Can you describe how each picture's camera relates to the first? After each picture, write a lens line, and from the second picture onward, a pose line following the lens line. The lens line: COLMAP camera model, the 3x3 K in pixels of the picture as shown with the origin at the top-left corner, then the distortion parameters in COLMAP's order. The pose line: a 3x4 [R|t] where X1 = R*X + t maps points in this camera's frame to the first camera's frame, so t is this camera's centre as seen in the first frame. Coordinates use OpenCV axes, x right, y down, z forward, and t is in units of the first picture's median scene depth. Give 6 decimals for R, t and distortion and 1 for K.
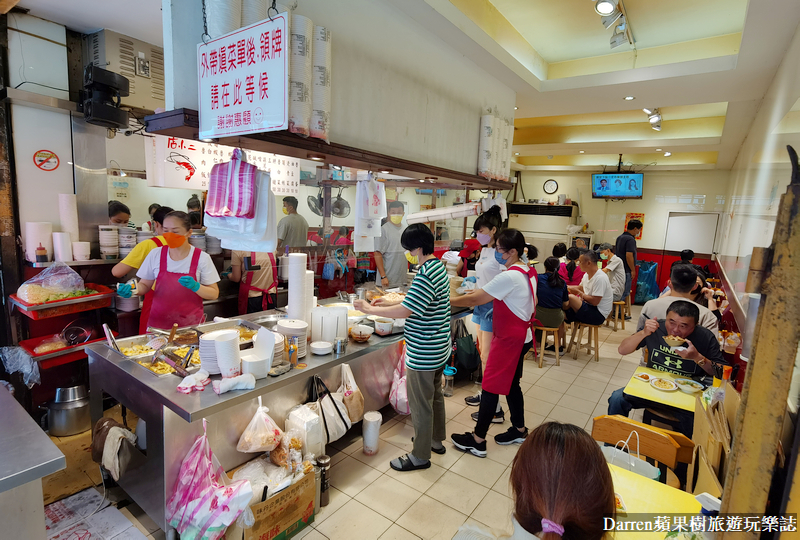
lens RADIAL K [[412.4, 0, 401.2], [0, 412.4, 279.7], [0, 0, 1]] dist [-0.004920, -0.001346]
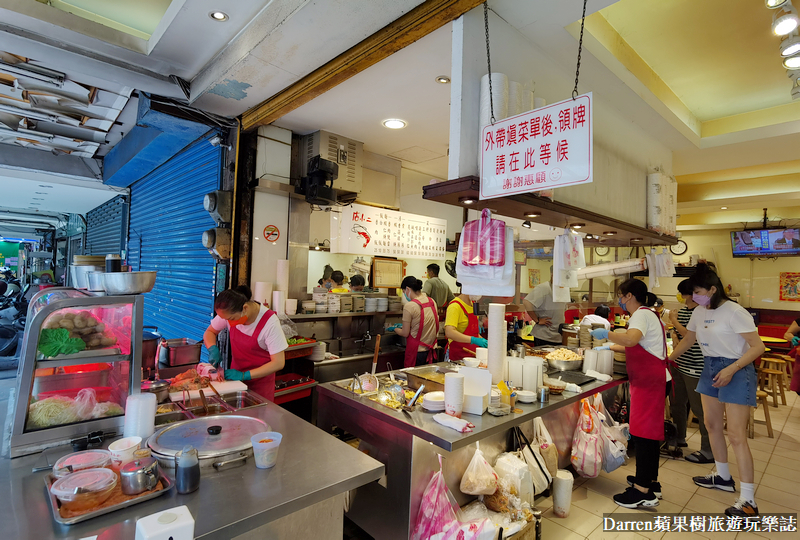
lens RADIAL K [[412.4, 0, 401.2], [0, 412.4, 279.7], [0, 0, 1]] dist [-0.004920, -0.001346]
pose [[0.976853, -0.021371, -0.212840, -0.250699], [-0.014766, 0.985886, -0.166764, 0.052405], [0.213400, 0.166047, 0.962751, -0.094556]]
